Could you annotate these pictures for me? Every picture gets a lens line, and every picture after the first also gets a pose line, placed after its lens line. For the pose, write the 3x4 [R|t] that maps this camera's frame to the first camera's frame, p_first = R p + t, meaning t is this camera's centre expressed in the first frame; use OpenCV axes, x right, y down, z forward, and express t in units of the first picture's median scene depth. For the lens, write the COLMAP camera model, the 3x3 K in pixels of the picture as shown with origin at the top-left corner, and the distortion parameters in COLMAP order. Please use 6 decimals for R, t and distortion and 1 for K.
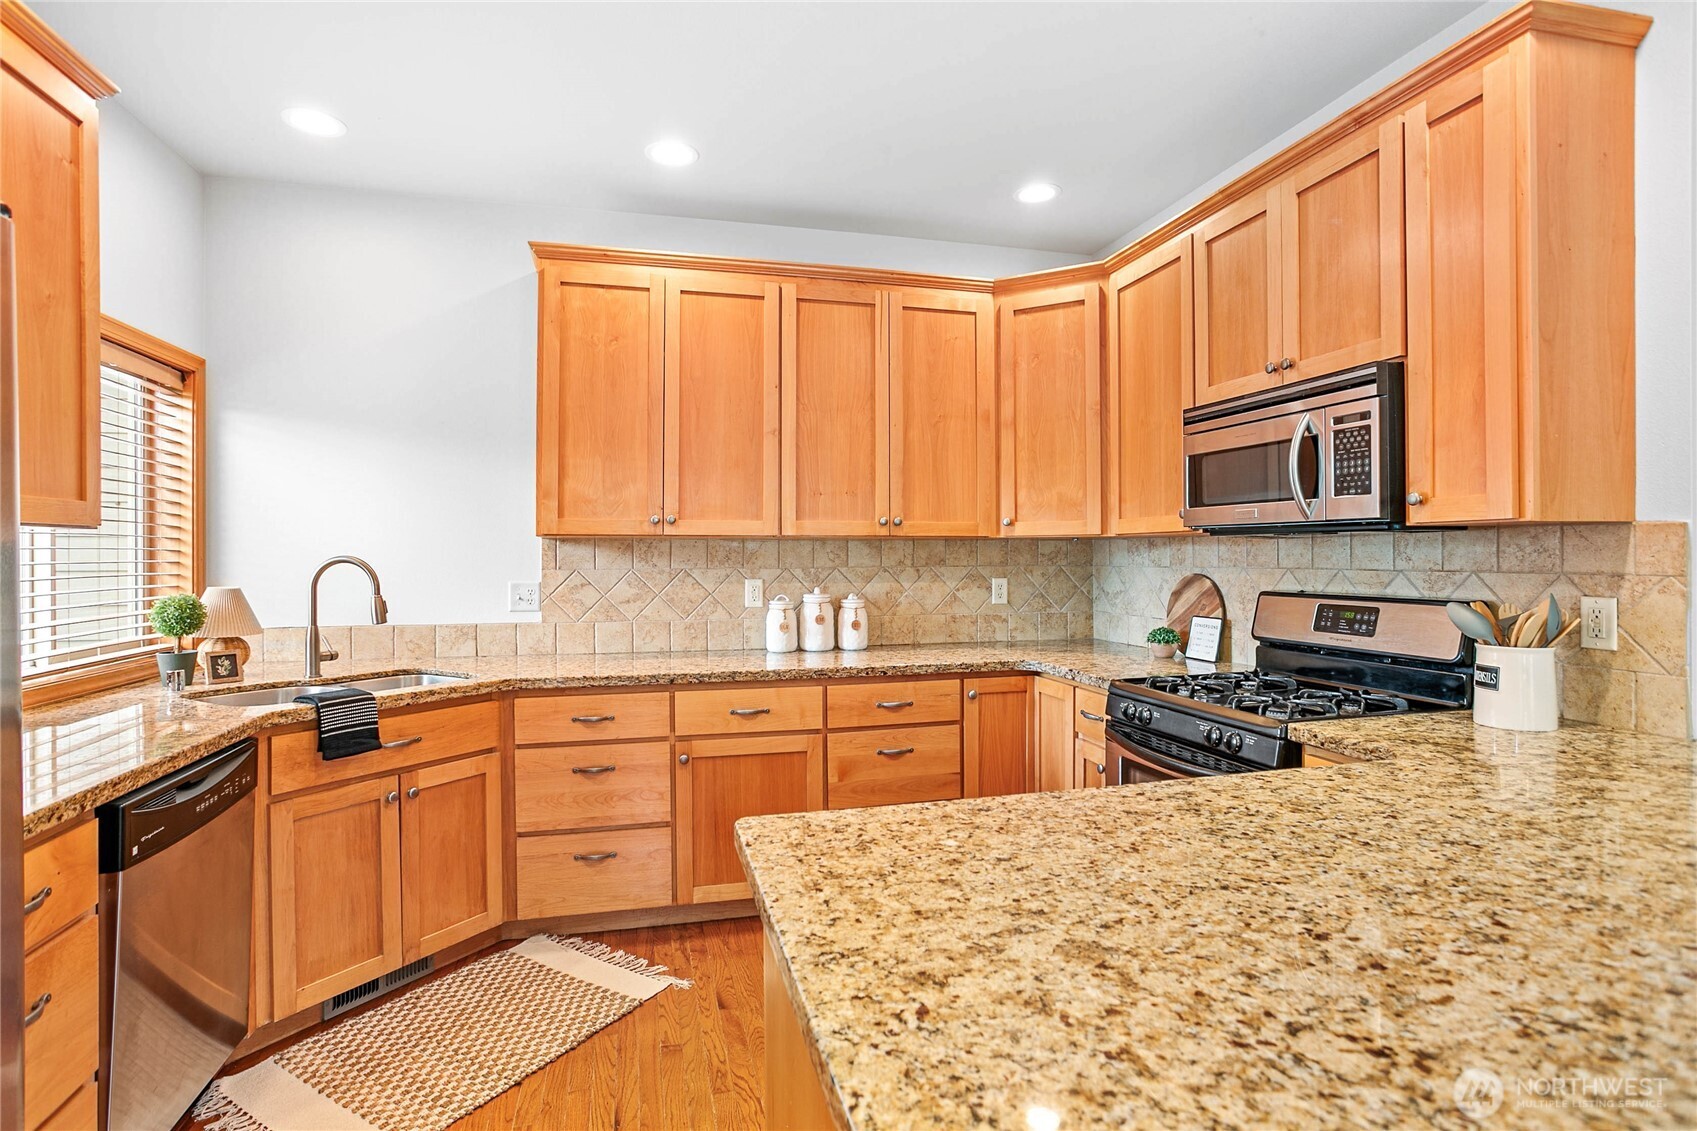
lens RADIAL K [[856.0, 0, 842.5], [0, 856.0, 552.2], [0, 0, 1]] dist [-0.051476, 0.026072]
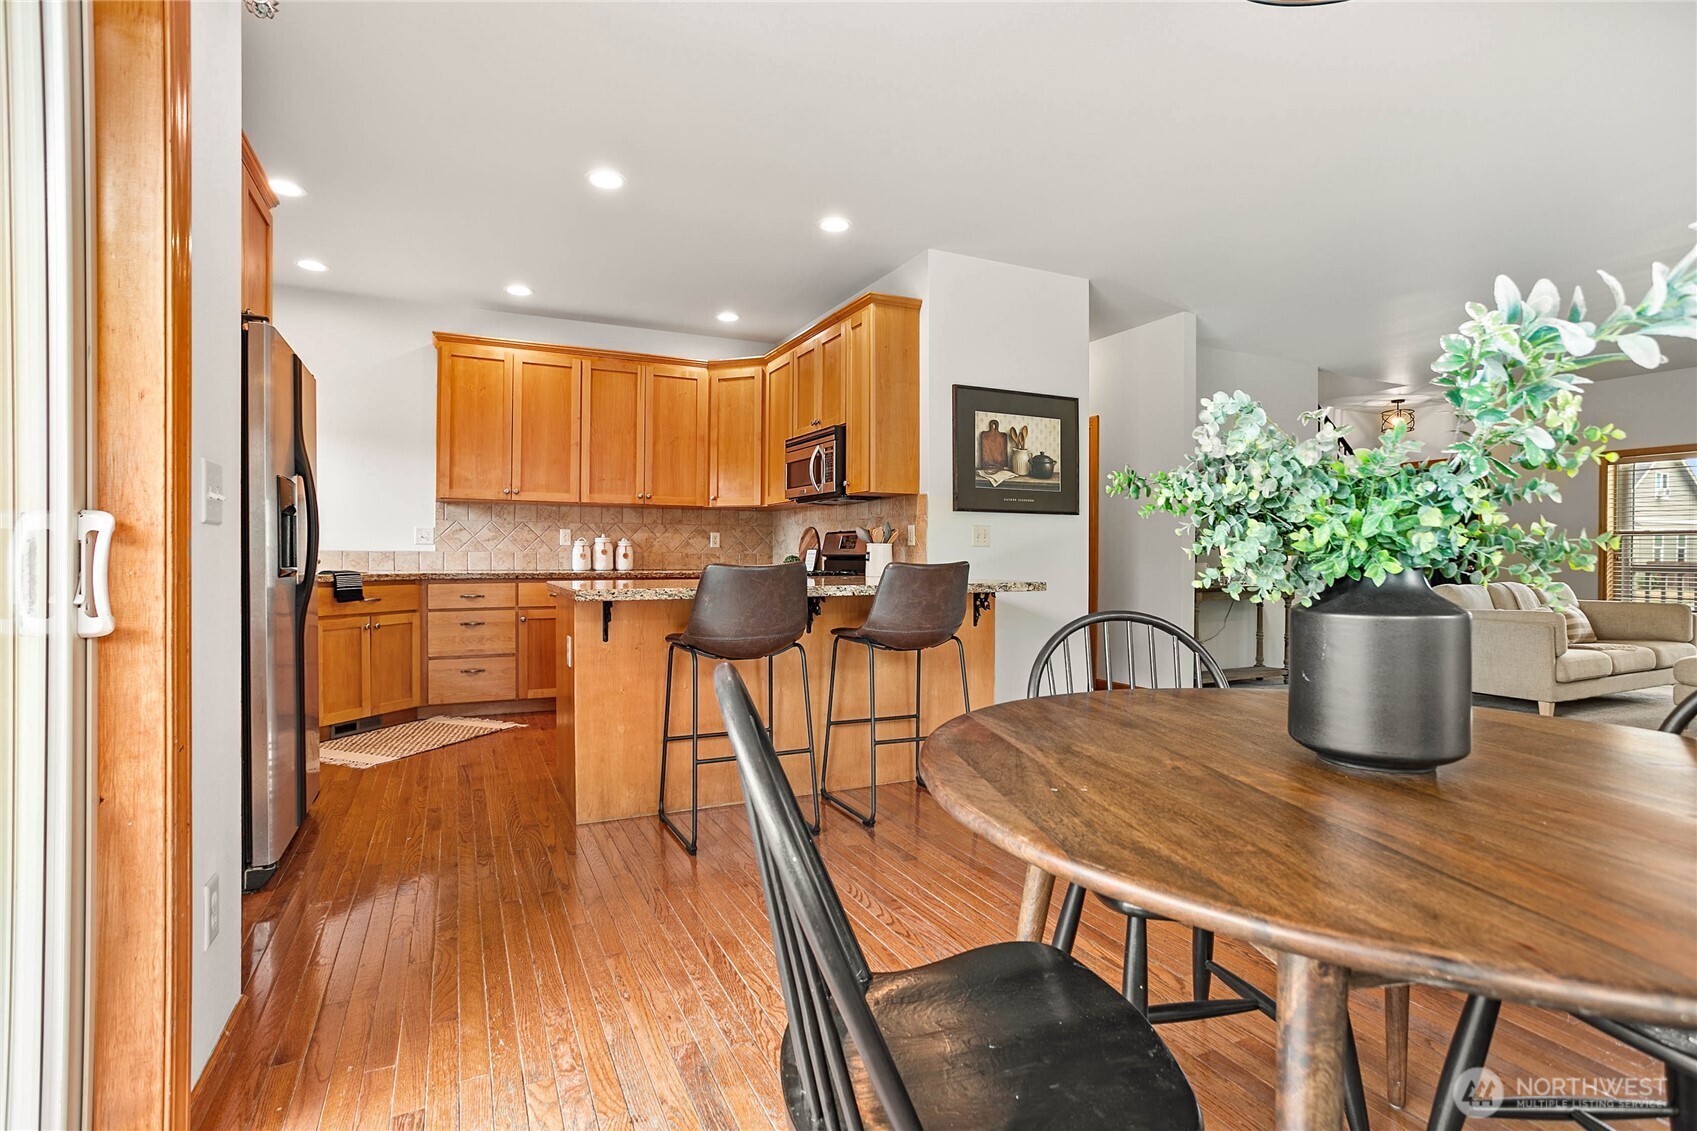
lens RADIAL K [[817.8, 0, 839.5], [0, 817.8, 559.6], [0, 0, 1]] dist [-0.050140, 0.021749]
pose [[0.979640, 0.008473, 0.200584, 0.128938], [-0.010531, 0.999902, 0.009191, 0.086415], [-0.200486, -0.011117, 0.979633, -0.841820]]
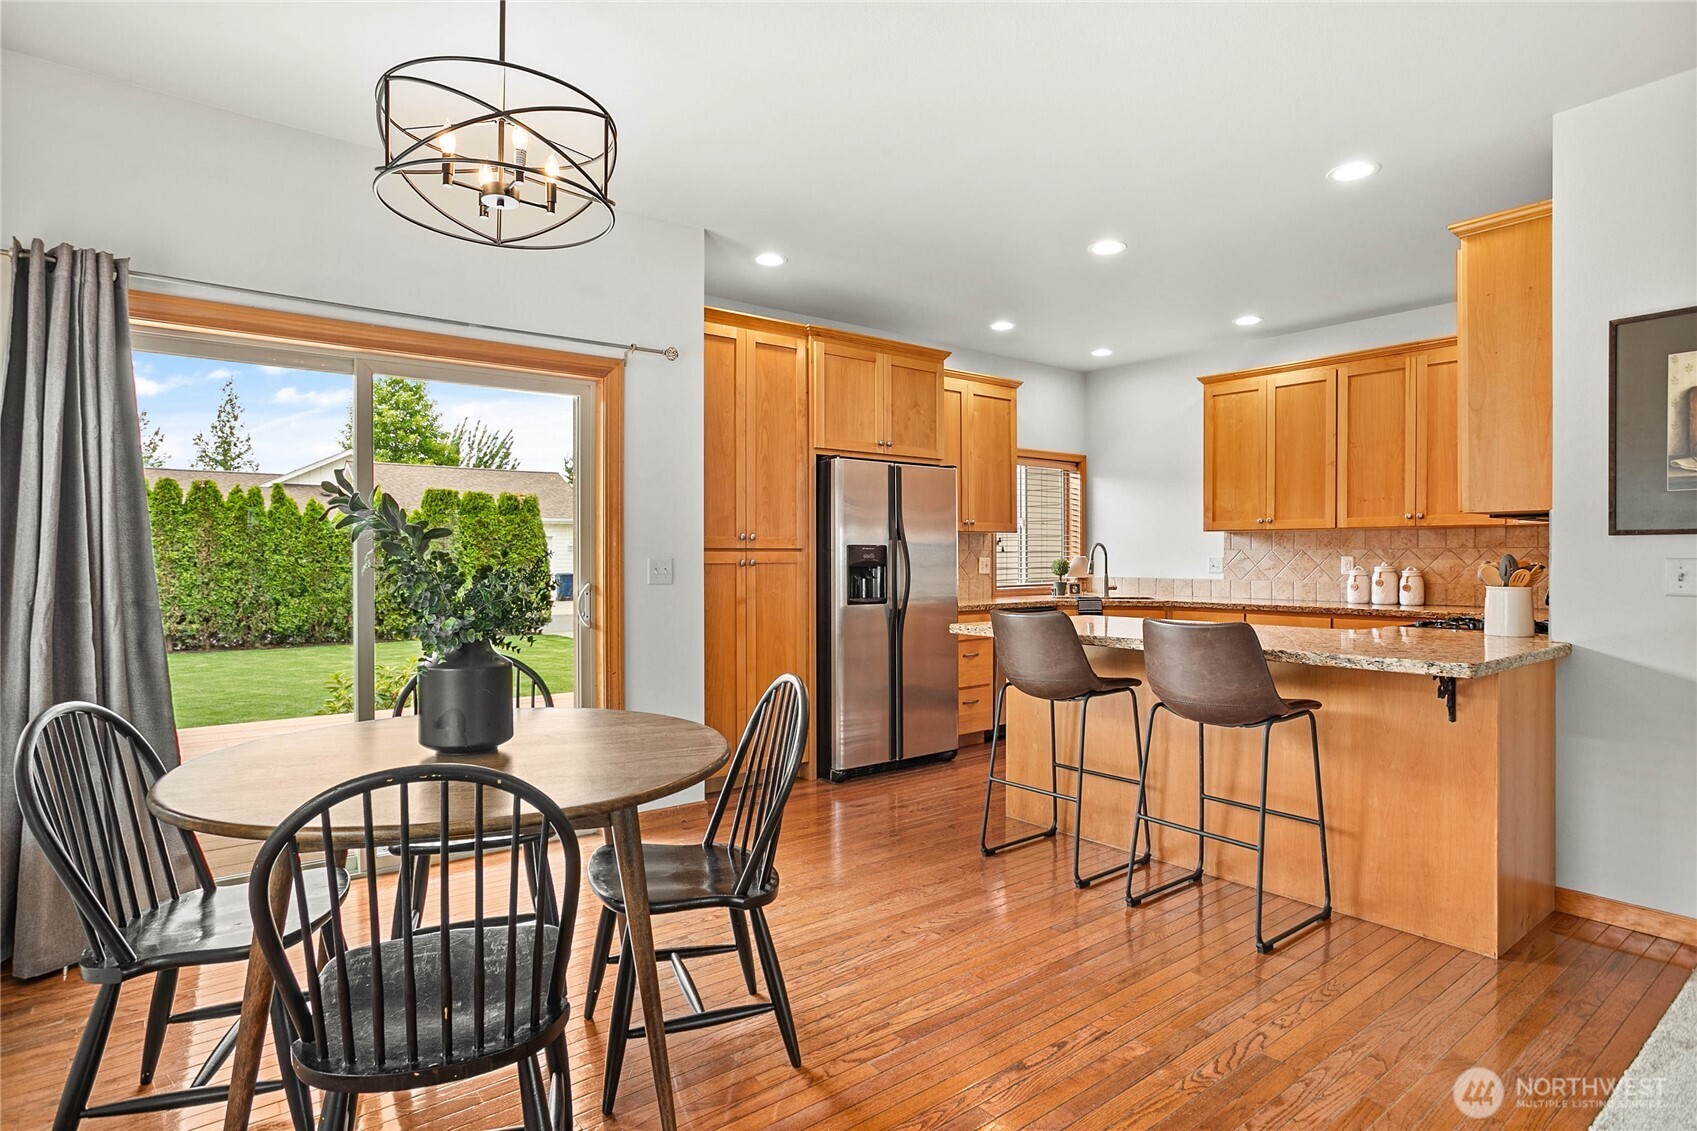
lens RADIAL K [[889.0, 0, 850.0], [0, 889.0, 561.5], [0, 0, 1]] dist [-0.040025, 0.016823]
pose [[0.416962, 0.008856, -0.908881, 1.145693], [0.003197, 0.999932, 0.011210, 0.024323], [0.908918, -0.007579, 0.416905, -0.562238]]
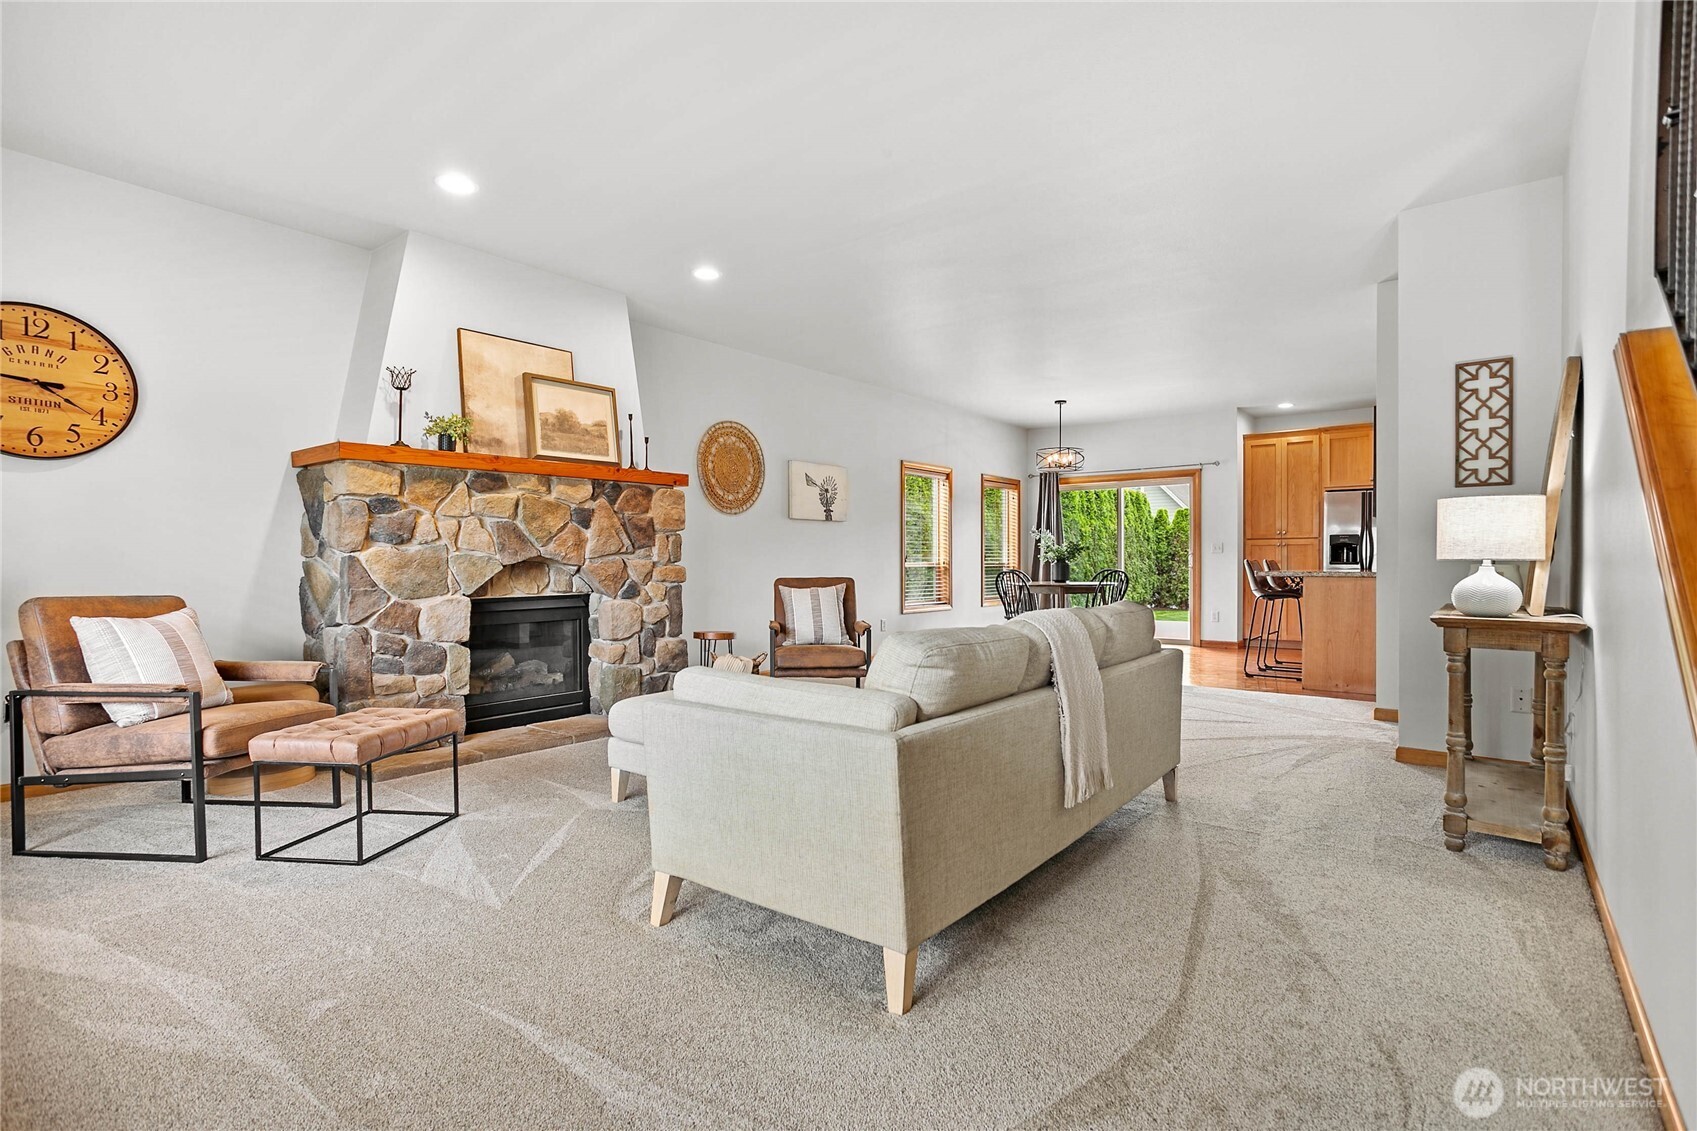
lens RADIAL K [[817.8, 0, 845.2], [0, 817.8, 565.7], [0, 0, 1]] dist [-0.050140, 0.021749]
pose [[-0.798713, 0.008998, -0.601645, 2.794612], [0.008213, 0.999958, 0.004053, 0.094944], [0.601657, -0.001704, -0.798753, 1.314499]]
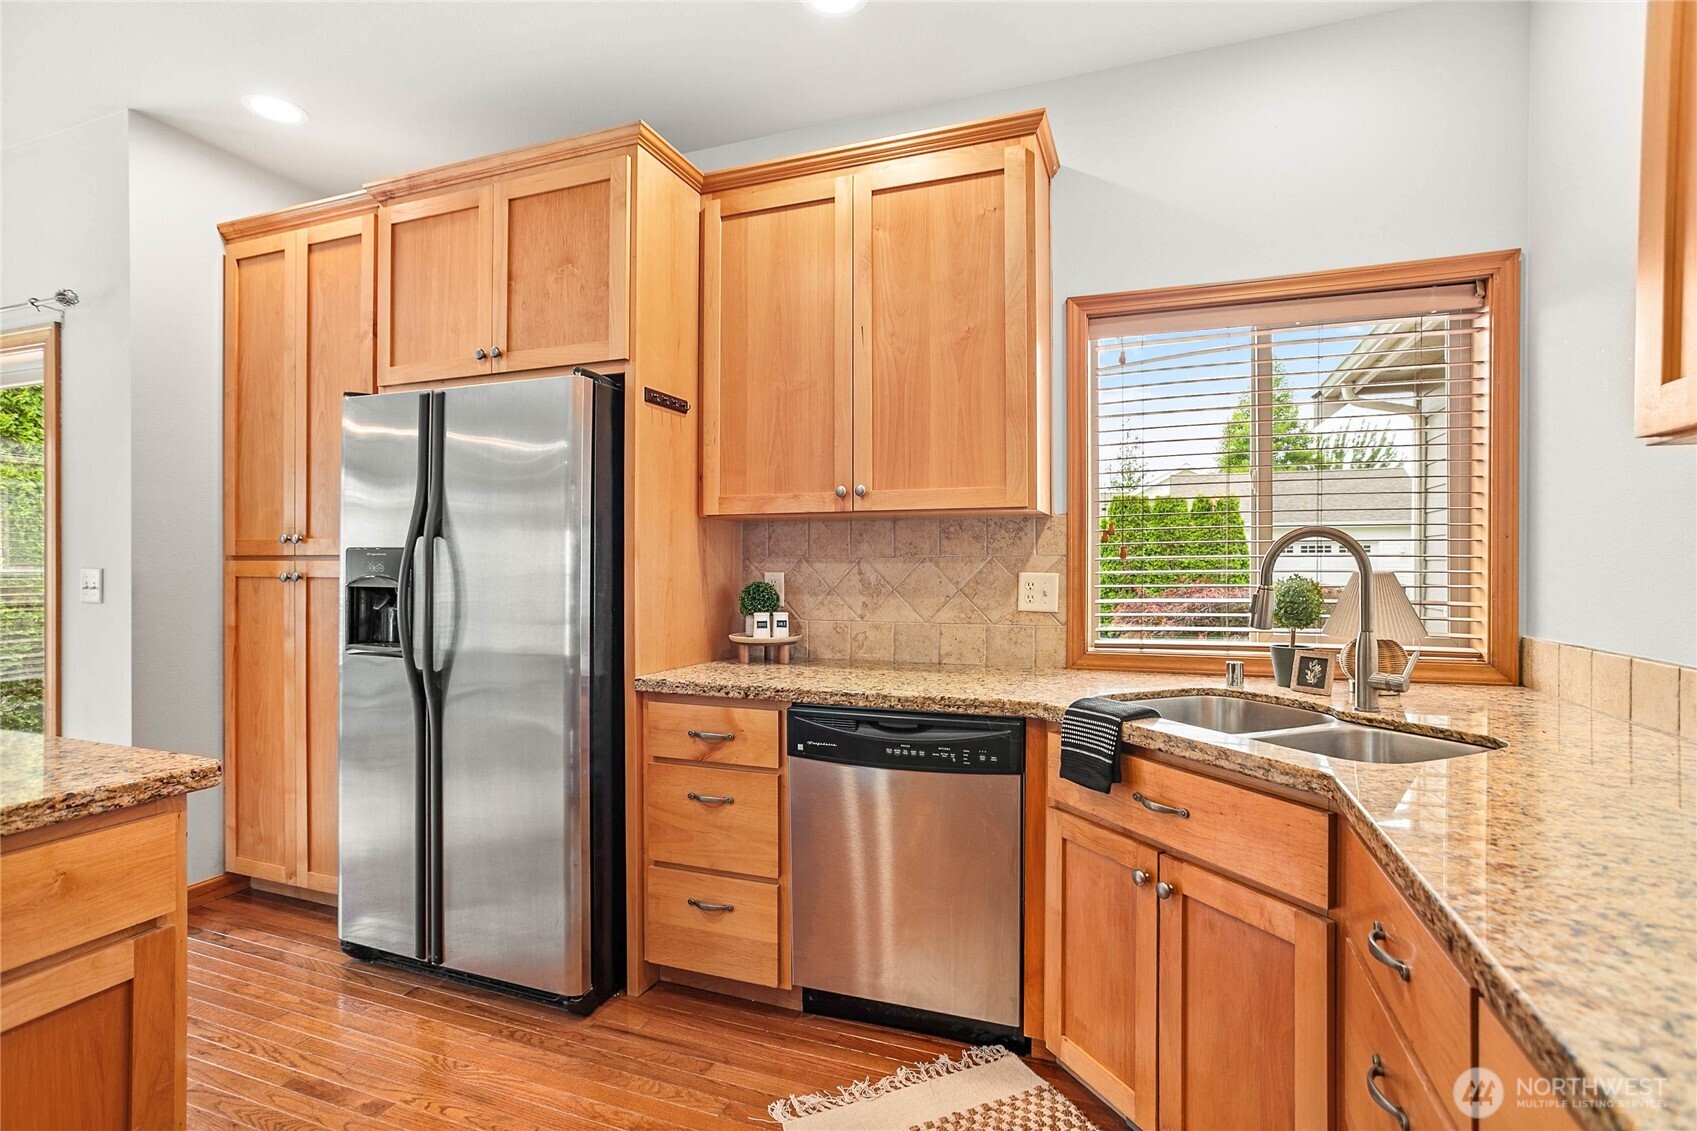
lens RADIAL K [[817.8, 0, 863.1], [0, 817.8, 569.3], [0, 0, 1]] dist [-0.050140, 0.021749]
pose [[-0.566161, 0.007061, -0.824264, 0.097533], [0.003664, 0.999975, 0.006050, 0.031036], [0.824287, 0.000406, -0.566173, 0.954700]]
